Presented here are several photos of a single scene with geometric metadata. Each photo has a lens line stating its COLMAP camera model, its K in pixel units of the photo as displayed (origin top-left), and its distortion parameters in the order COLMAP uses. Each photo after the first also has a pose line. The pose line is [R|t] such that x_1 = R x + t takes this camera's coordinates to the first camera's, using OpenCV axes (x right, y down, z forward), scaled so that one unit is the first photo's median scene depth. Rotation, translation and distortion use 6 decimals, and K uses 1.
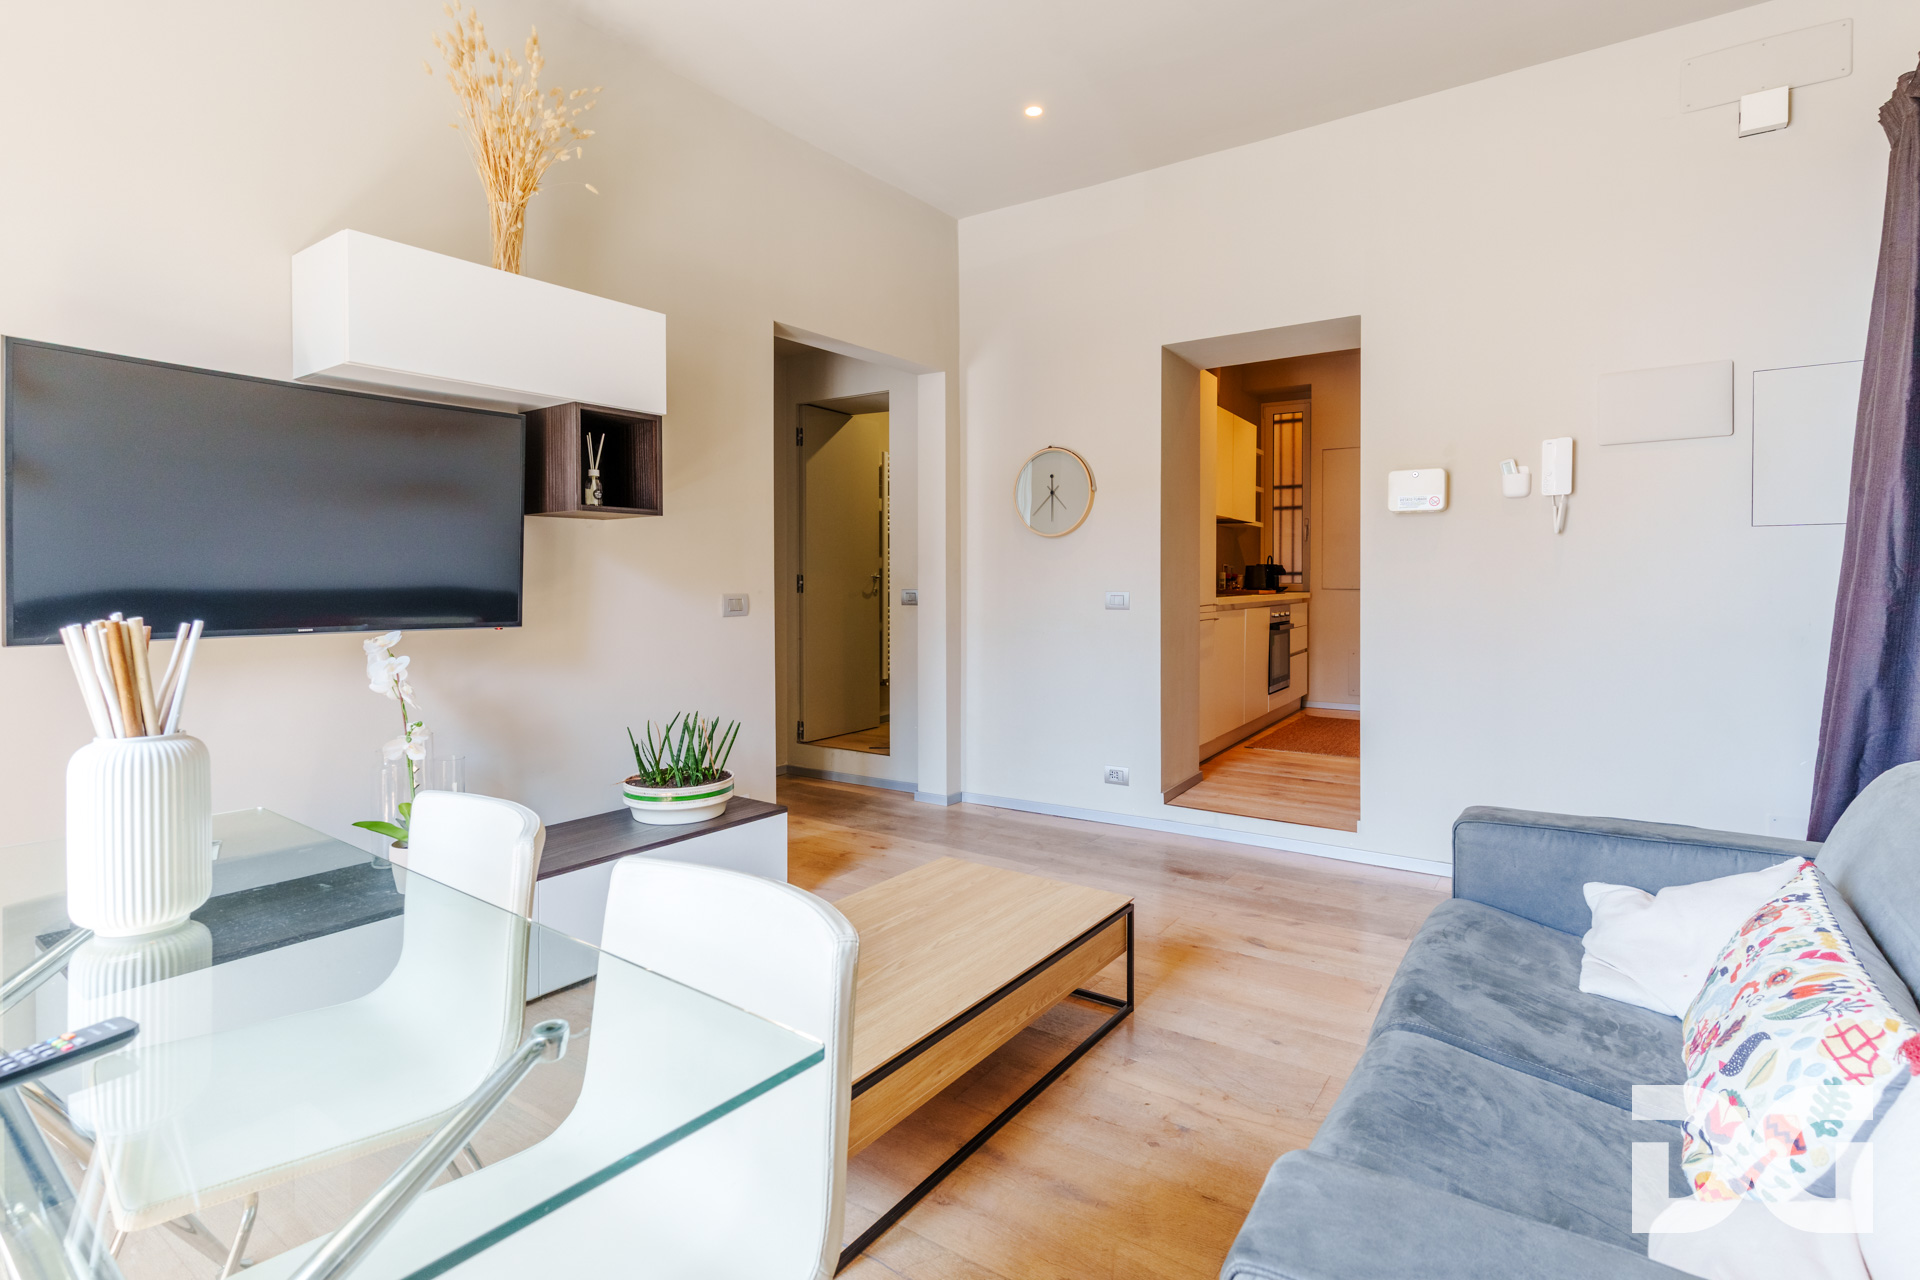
lens RADIAL K [[922.0, 0, 966.8], [0, 922.0, 589.7], [0, 0, 1]] dist [0.001636, 0.000399]
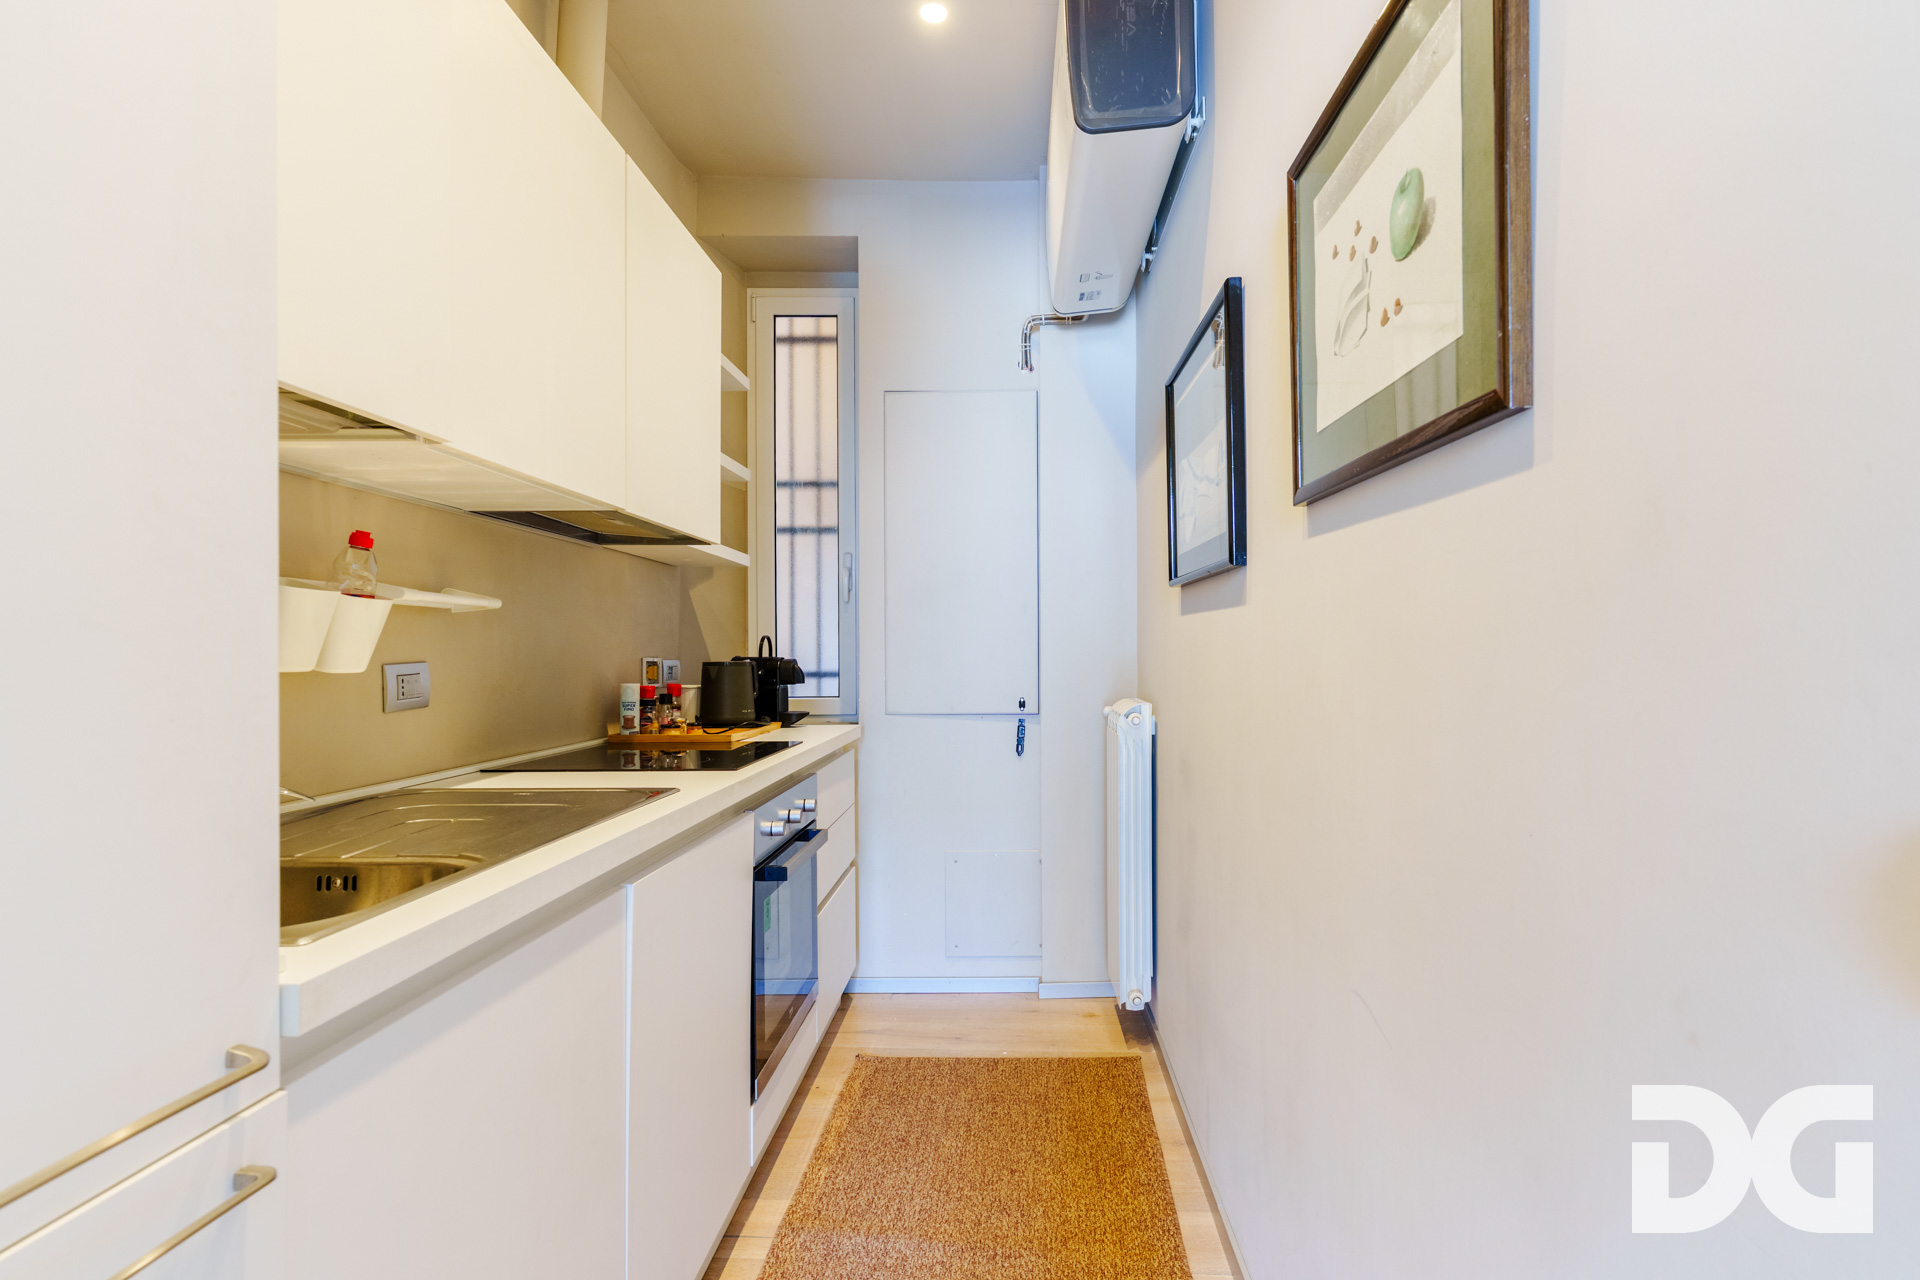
lens RADIAL K [[922.0, 0, 962.3], [0, 922.0, 645.6], [0, 0, 1]] dist [0.001636, 0.000399]
pose [[0.876114, -0.000760, 0.482103, 0.197946], [0.010195, 0.999804, -0.016951, -0.023437], [-0.481996, 0.019766, 0.875951, 0.572125]]
